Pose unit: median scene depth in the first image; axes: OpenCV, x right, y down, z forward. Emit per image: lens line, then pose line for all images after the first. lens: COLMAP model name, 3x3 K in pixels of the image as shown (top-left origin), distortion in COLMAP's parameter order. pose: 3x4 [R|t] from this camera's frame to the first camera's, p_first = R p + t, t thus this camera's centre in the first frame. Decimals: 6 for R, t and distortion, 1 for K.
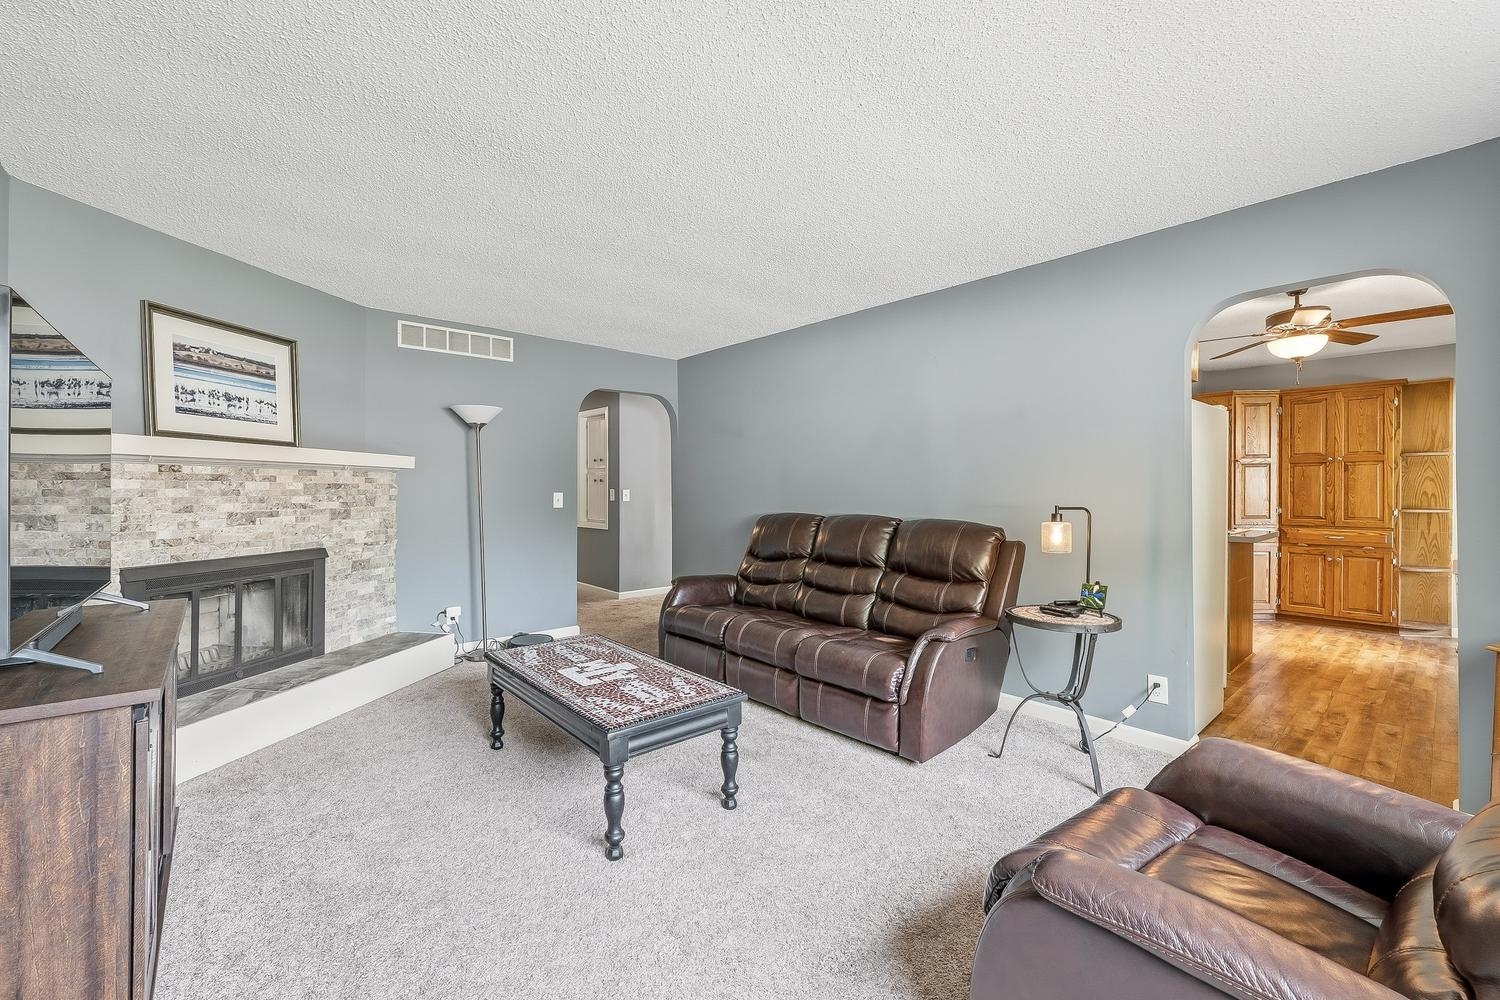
lens RADIAL K [[629.7, 0, 724.6], [0, 629.7, 493.4], [0, 0, 1]] dist [-0.001225, -0.000509]
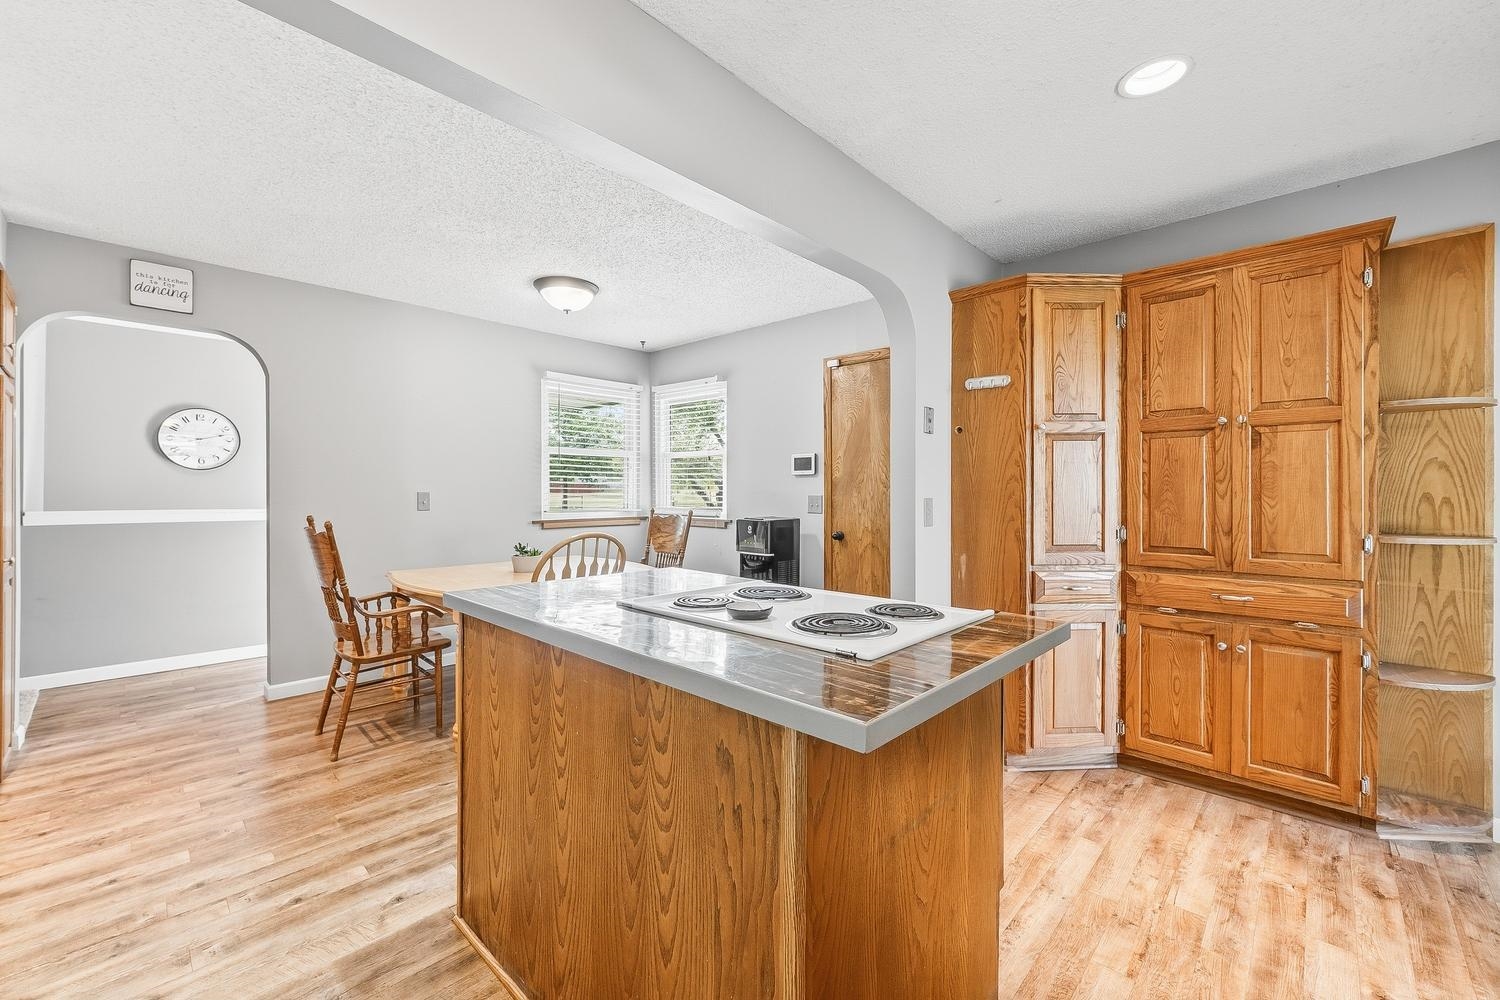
lens RADIAL K [[610.9, 0, 735.5], [0, 610.9, 491.1], [0, 0, 1]] dist [-0.000319, -0.000275]
pose [[0.996595, 0.004600, 0.082327, 0.588846], [-0.003728, 0.999935, -0.010745, 0.001492], [-0.082371, 0.010401, 0.996547, 0.602707]]
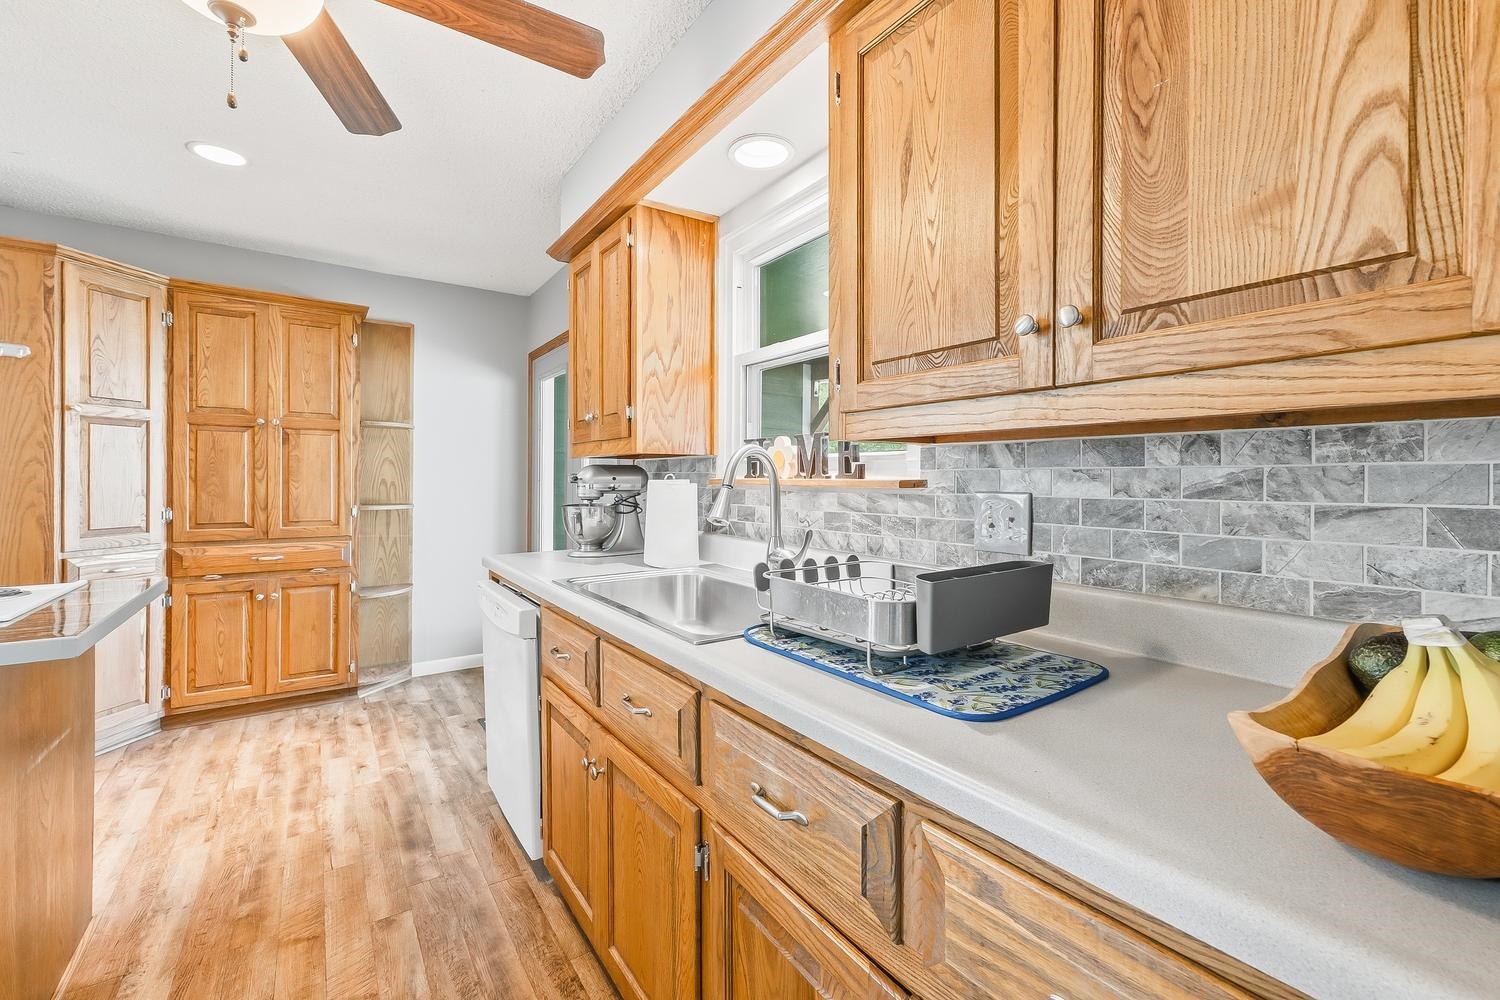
lens RADIAL K [[610.9, 0, 748.7], [0, 610.9, 485.0], [0, 0, 1]] dist [-0.000319, -0.000275]
pose [[0.106219, -0.001409, 0.994342, 0.463735], [0.000996, 0.999999, 0.001311, 0.003022], [-0.994342, 0.000851, 0.106220, 0.505251]]
